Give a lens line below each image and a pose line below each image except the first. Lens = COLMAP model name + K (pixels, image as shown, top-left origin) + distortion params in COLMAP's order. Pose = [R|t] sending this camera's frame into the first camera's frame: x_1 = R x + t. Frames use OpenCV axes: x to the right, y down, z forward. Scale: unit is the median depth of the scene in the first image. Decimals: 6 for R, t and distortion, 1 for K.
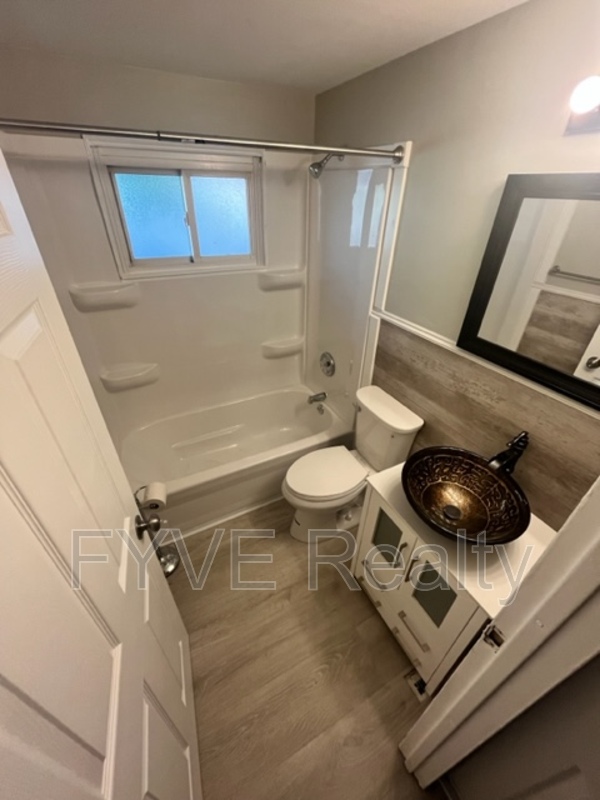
lens RADIAL K [[323.0, 0, 300.7], [0, 323.0, 399.4], [0, 0, 1]] dist [-0.002788, -0.000312]
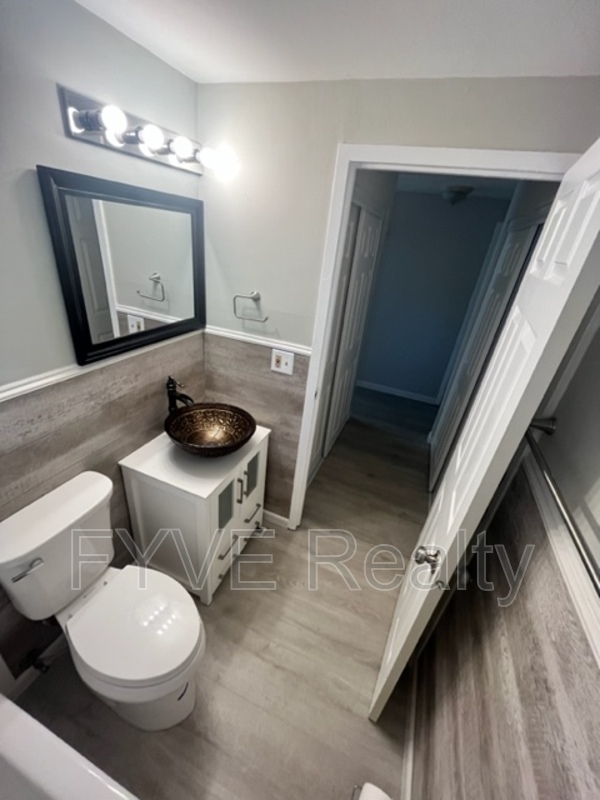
lens RADIAL K [[323.0, 0, 300.7], [0, 323.0, 399.4], [0, 0, 1]] dist [-0.002788, -0.000312]
pose [[-0.647493, -0.426244, 0.631719, -0.454732], [0.305130, 0.614596, 0.727439, -0.540739], [-0.698318, 0.663768, -0.267887, 0.863499]]
